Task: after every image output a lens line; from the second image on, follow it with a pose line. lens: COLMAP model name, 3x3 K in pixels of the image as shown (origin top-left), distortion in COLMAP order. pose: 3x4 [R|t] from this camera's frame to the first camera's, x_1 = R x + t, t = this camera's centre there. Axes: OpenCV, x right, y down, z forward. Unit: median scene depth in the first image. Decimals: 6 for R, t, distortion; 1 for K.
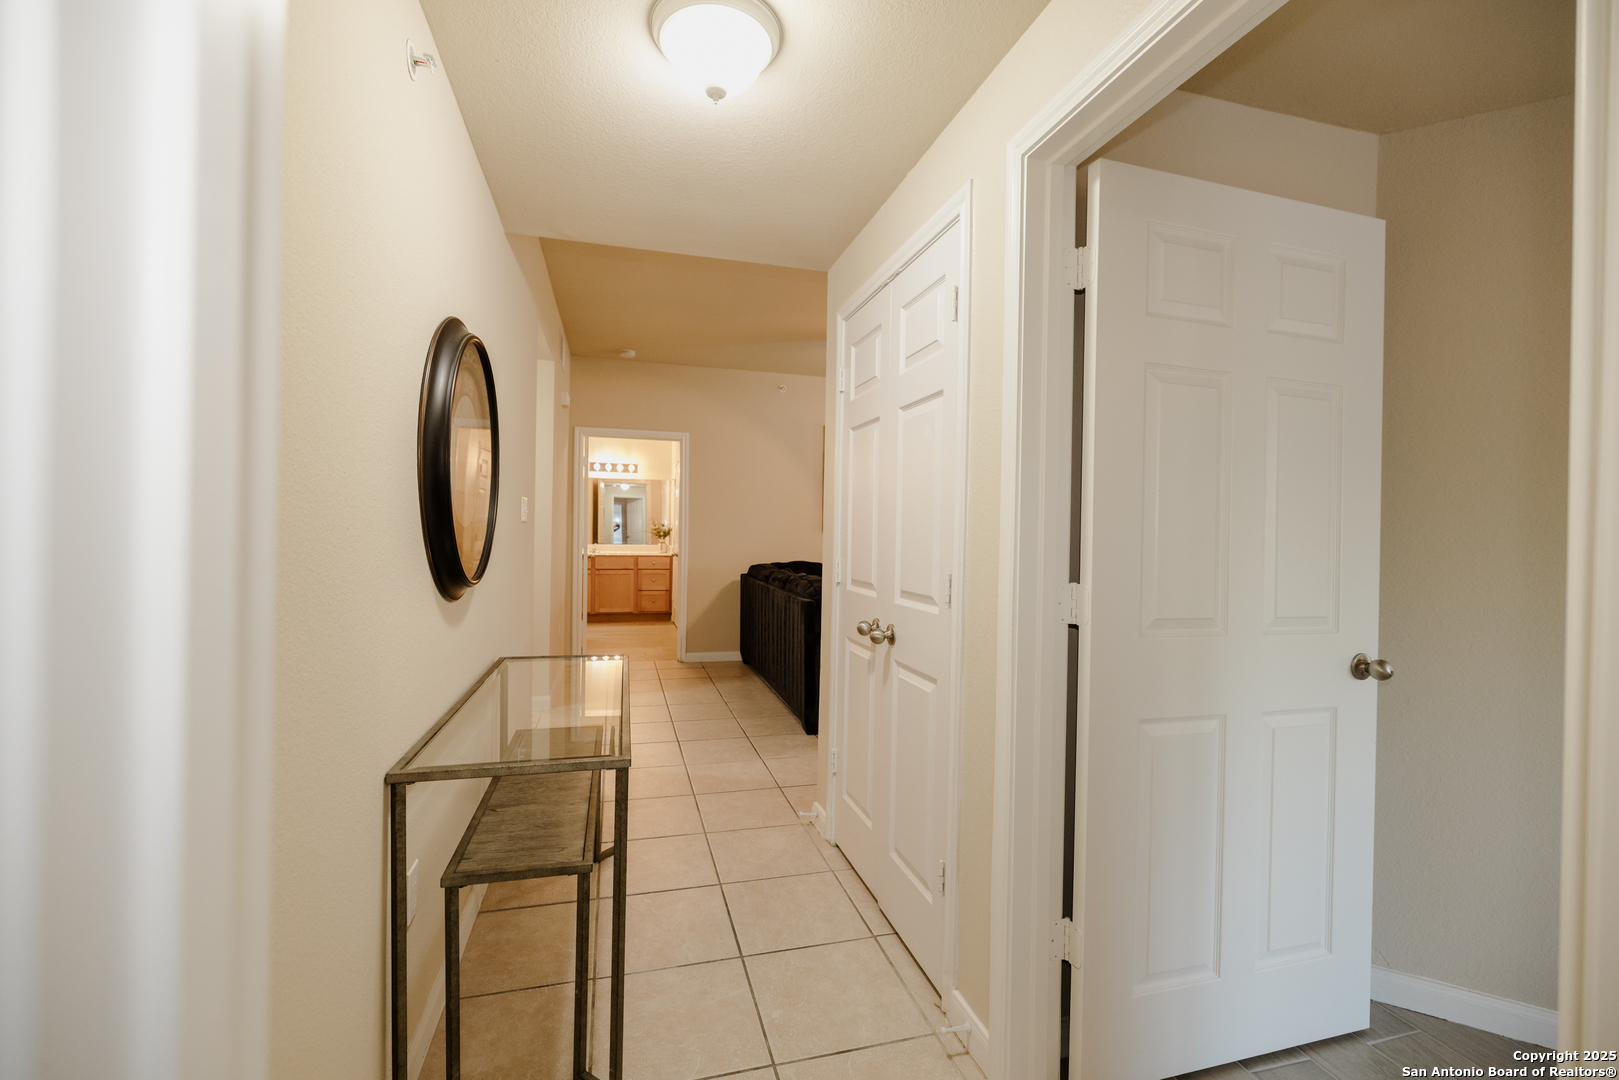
lens RADIAL K [[673.4, 0, 799.8], [0, 673.4, 530.5], [0, 0, 1]] dist [-0.000506, 0.000155]
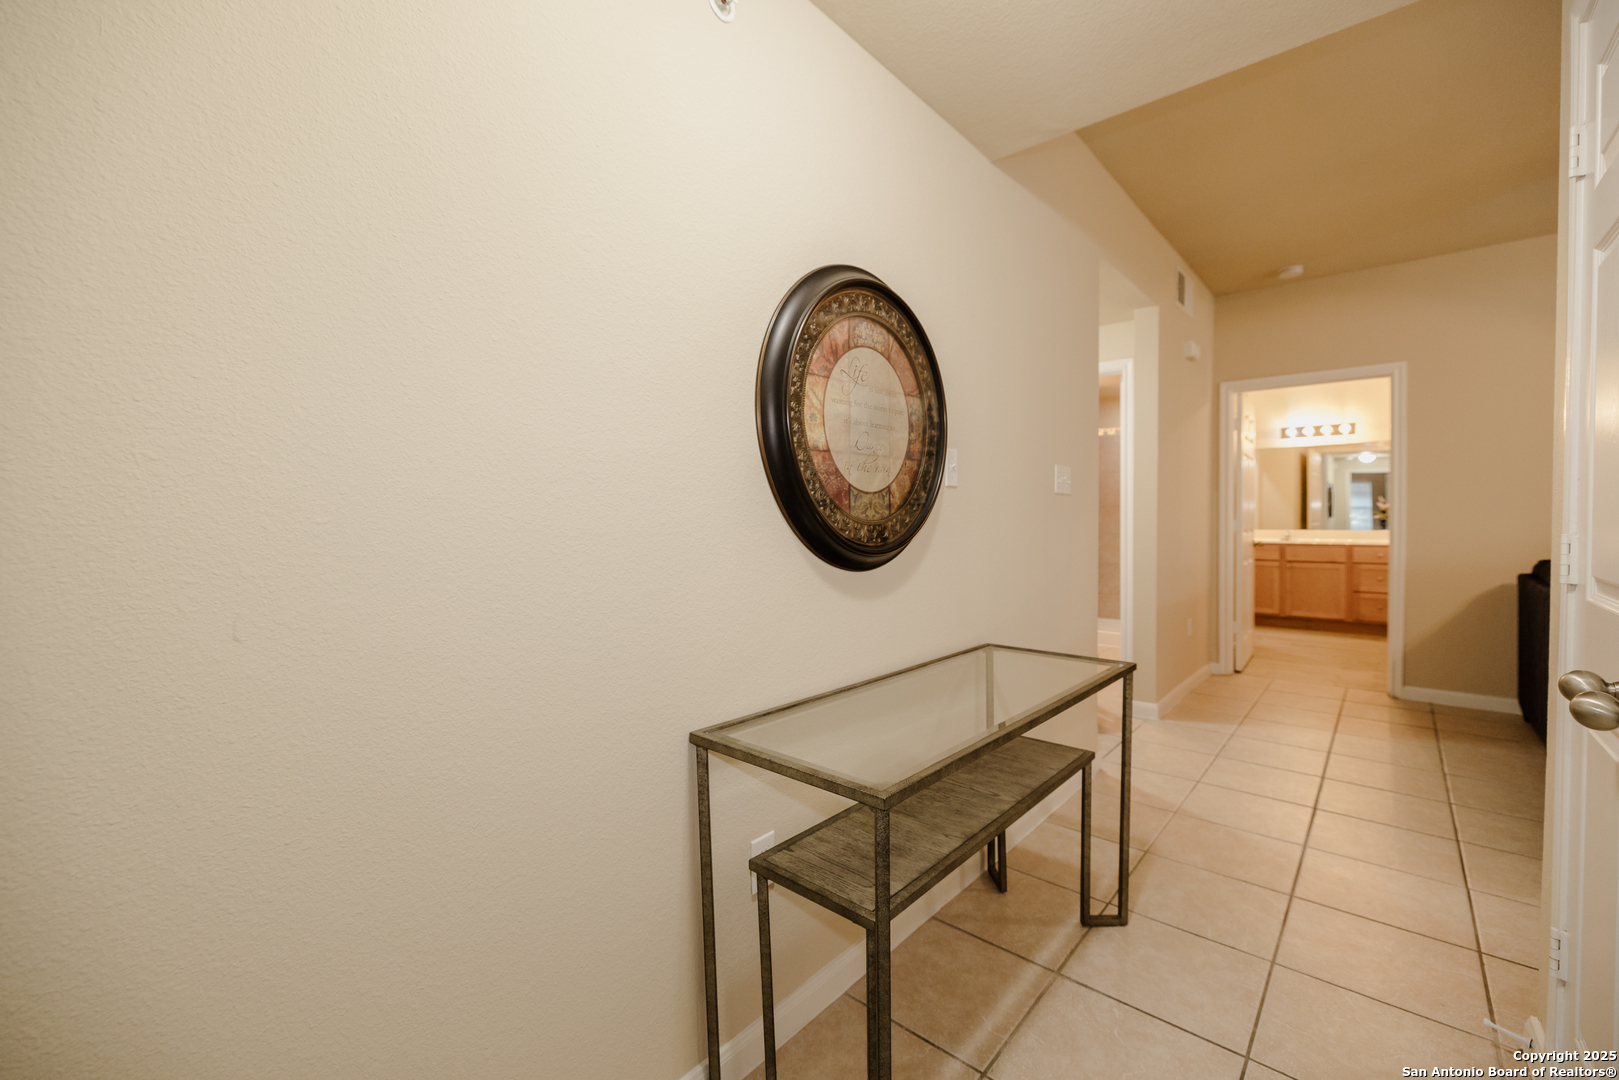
lens RADIAL K [[673.4, 0, 801.3], [0, 673.4, 529.6], [0, 0, 1]] dist [-0.000506, 0.000155]
pose [[0.553204, -0.003293, -0.833039, 0.062845], [0.014012, 0.999888, 0.005353, 0.011715], [0.832928, -0.014633, 0.553188, 0.119251]]
